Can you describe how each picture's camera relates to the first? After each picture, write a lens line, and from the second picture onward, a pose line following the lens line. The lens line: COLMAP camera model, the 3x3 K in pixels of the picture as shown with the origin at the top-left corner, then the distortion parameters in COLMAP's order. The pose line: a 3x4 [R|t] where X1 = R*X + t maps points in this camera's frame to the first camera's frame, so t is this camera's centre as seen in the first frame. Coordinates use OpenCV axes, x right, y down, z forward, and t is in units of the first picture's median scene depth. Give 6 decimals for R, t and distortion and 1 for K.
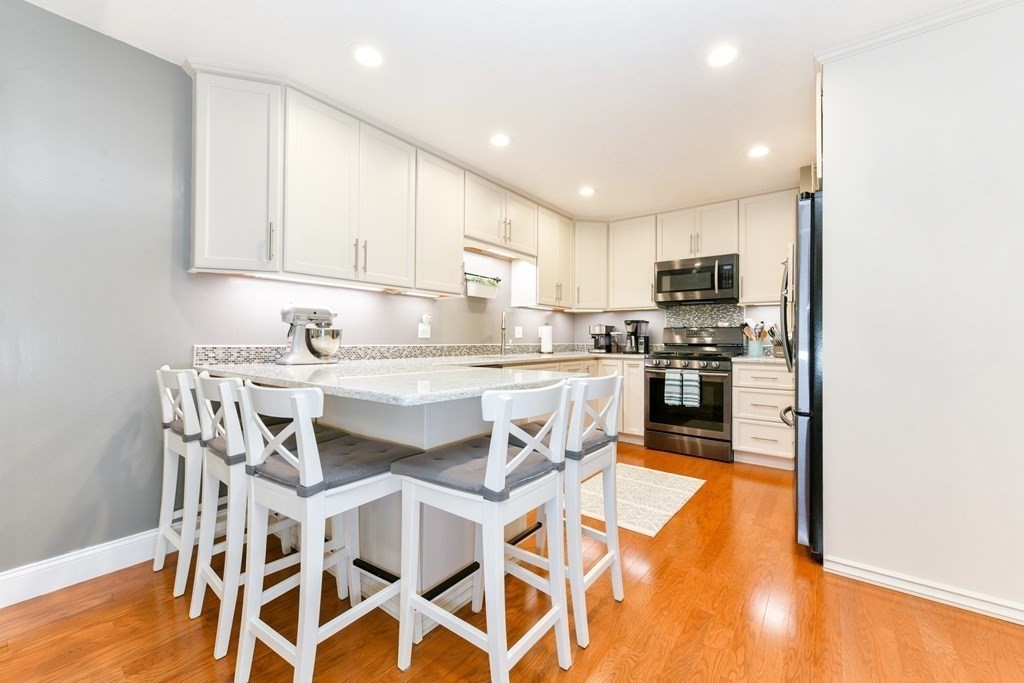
lens RADIAL K [[403.0, 0, 526.2], [0, 403.0, 340.6], [0, 0, 1]] dist [0.001527, 0.000203]
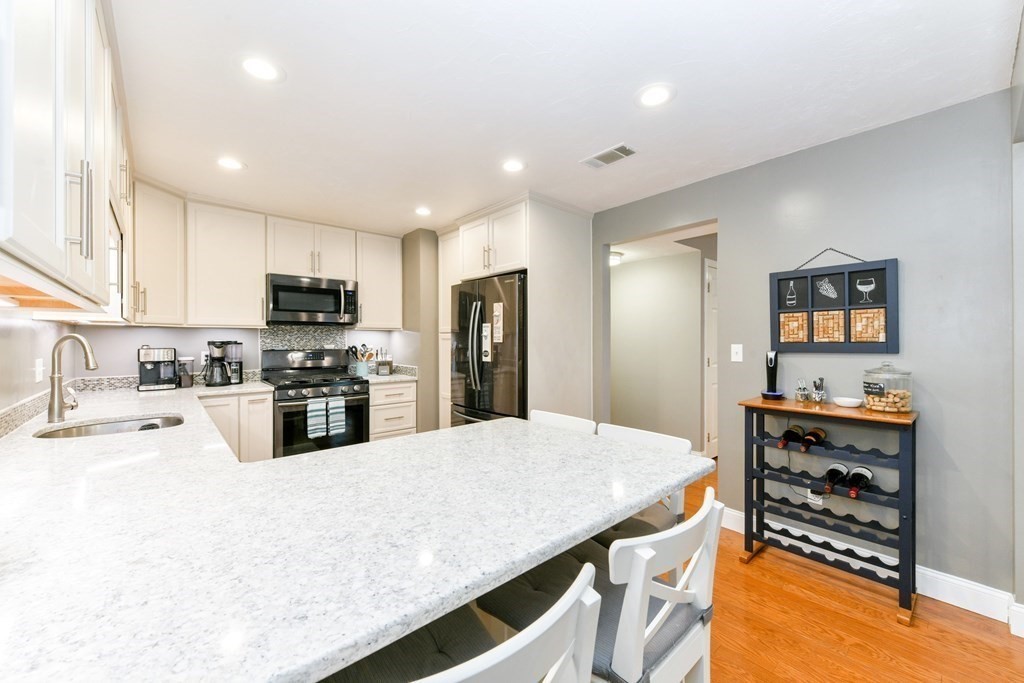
lens RADIAL K [[401.3, 0, 520.6], [0, 401.3, 340.2], [0, 0, 1]] dist [0.008108, 0.000091]
pose [[0.194217, -0.006371, 0.980938, -0.436582], [0.004429, 0.999974, 0.005617, -0.064049], [-0.980949, 0.003254, 0.194240, 0.364863]]
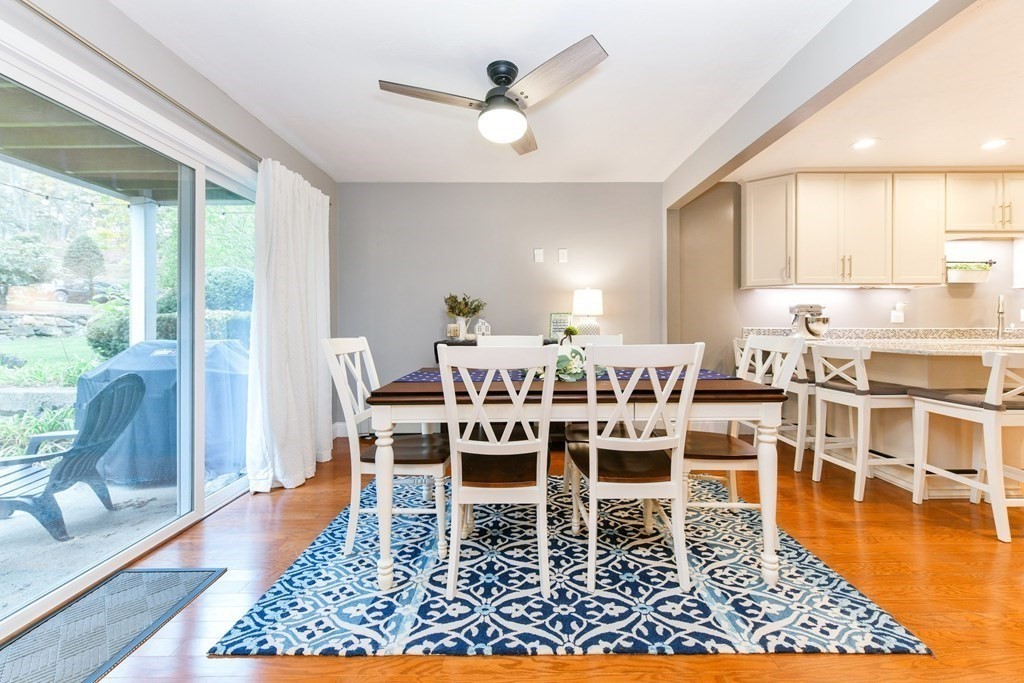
lens RADIAL K [[402.8, 0, 517.7], [0, 402.8, 324.0], [0, 0, 1]] dist [0.001457, 0.000071]
pose [[0.596866, -0.007031, -0.802310, 0.029485], [0.002933, 0.999974, -0.006580, 0.001937], [0.802336, 0.001574, 0.596871, -0.527906]]
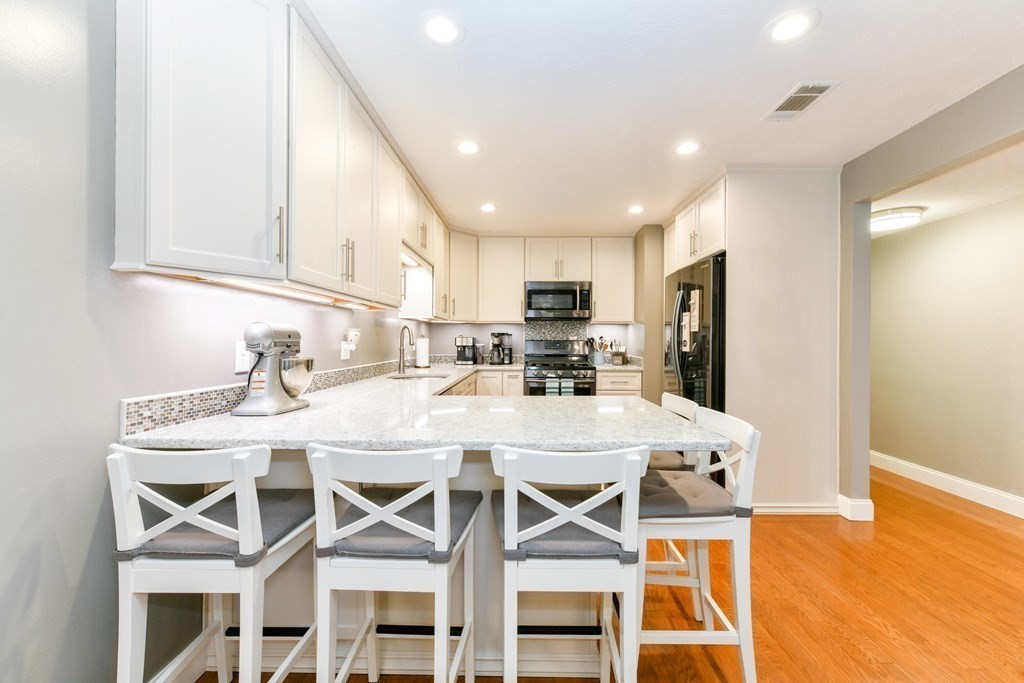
lens RADIAL K [[411.0, 0, 519.0], [0, 411.0, 342.1], [0, 0, 1]] dist [0.000715, -0.000021]
pose [[0.806517, -0.004745, 0.591192, -0.394240], [0.000926, 0.999977, 0.006762, -0.039840], [-0.591210, -0.004906, 0.806503, 0.117923]]
